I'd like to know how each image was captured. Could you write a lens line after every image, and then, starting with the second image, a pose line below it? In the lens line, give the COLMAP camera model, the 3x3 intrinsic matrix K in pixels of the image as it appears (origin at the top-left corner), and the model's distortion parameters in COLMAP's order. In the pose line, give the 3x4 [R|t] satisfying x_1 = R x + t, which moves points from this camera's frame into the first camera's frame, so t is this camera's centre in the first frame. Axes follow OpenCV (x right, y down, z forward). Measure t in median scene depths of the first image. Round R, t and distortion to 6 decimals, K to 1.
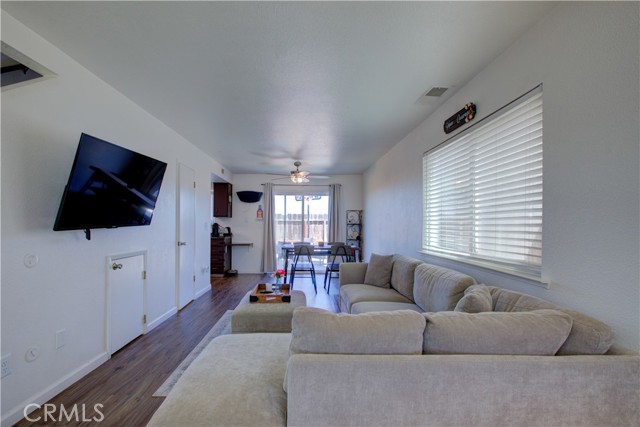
lens RADIAL K [[300.2, 0, 306.1], [0, 300.2, 222.6], [0, 0, 1]] dist [-0.003138, 0.000349]
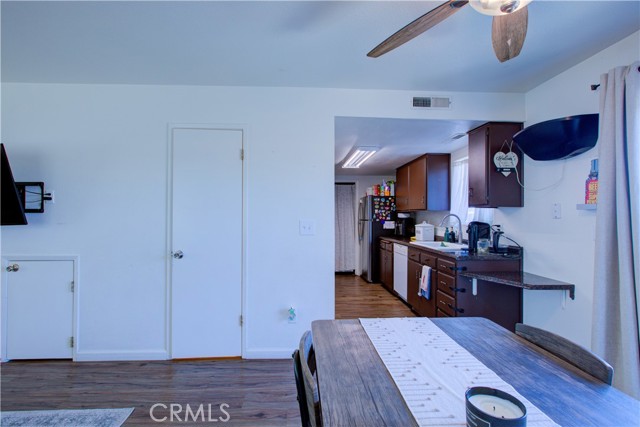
lens RADIAL K [[292.3, 0, 311.9], [0, 292.3, 213.9], [0, 0, 1]] dist [-0.002417, -0.000277]
pose [[0.032832, -0.019674, -0.999267, 0.269280], [0.004110, 0.999800, -0.019549, -0.002941], [0.999452, -0.003465, 0.032906, 1.606813]]
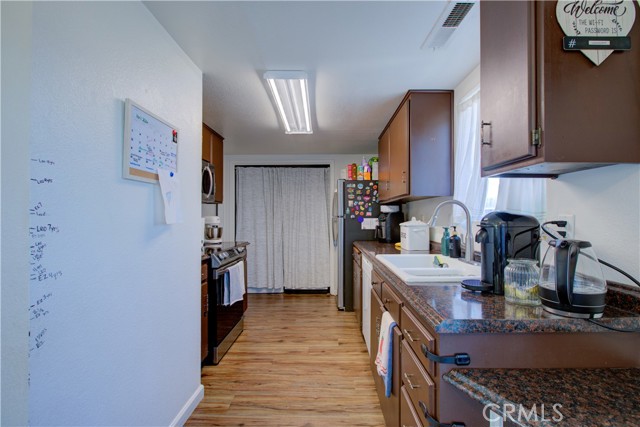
lens RADIAL K [[292.4, 0, 320.0], [0, 292.4, 212.7], [0, 0, 1]] dist [-0.005289, 0.001500]
pose [[-0.022265, -0.021939, -0.999511, -0.290113], [0.010392, 0.999700, -0.022175, 0.011159], [0.999698, -0.010880, -0.022030, 1.951577]]
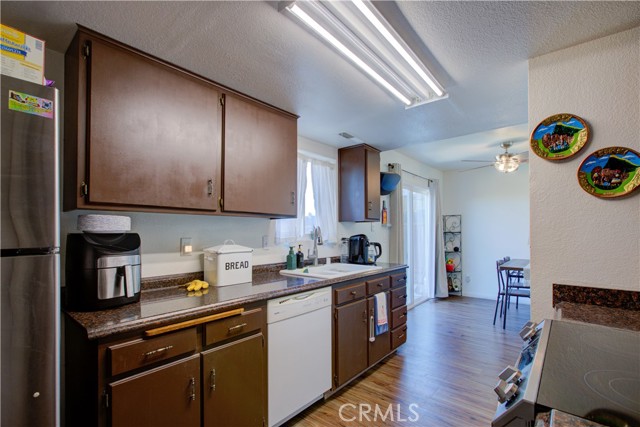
lens RADIAL K [[298.1, 0, 319.0], [0, 298.1, 228.8], [0, 0, 1]] dist [-0.009857, 0.000519]
pose [[0.650614, -0.005863, 0.759386, -1.488951], [0.001977, 0.999980, 0.006027, -0.020297], [-0.759406, -0.002420, 0.650612, 1.640135]]
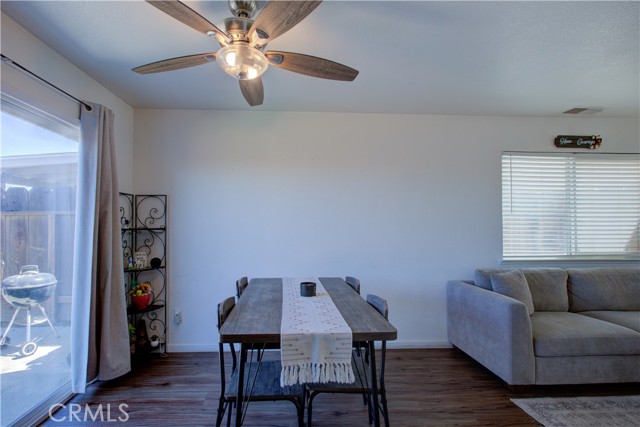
lens RADIAL K [[302.8, 0, 301.5], [0, 302.8, 217.0], [0, 0, 1]] dist [-0.003442, 0.000500]
pose [[-0.037794, 0.013926, 0.999189, -0.537107], [-0.008882, 0.999859, -0.014271, -0.013514], [-0.999246, -0.009414, -0.037665, 1.772058]]
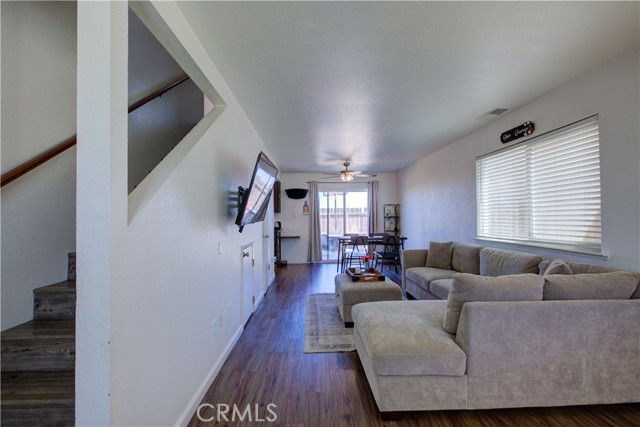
lens RADIAL K [[292.4, 0, 320.0], [0, 292.4, 212.7], [0, 0, 1]] dist [-0.005289, 0.001500]
pose [[0.999404, -0.016478, 0.030343, -0.303440], [0.016838, 0.999790, -0.011645, -0.004362], [-0.030145, 0.012149, 0.999472, -0.172065]]
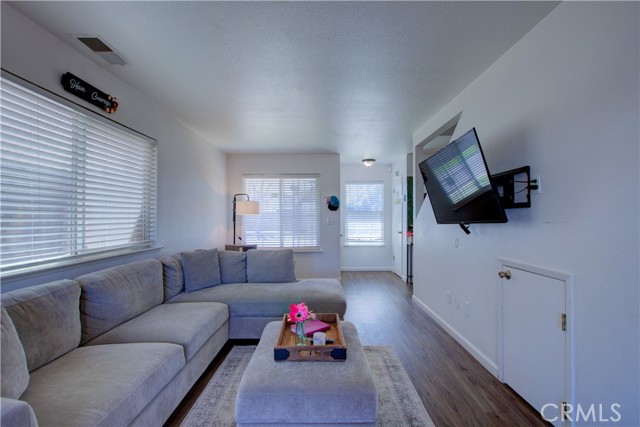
lens RADIAL K [[292.4, 0, 320.0], [0, 292.4, 212.7], [0, 0, 1]] dist [-0.005289, 0.001500]
pose [[-0.999818, -0.008552, 0.017051, -0.129823], [-0.008909, 0.999741, -0.020953, 0.002421], [-0.016867, -0.021101, -0.999635, 1.496460]]
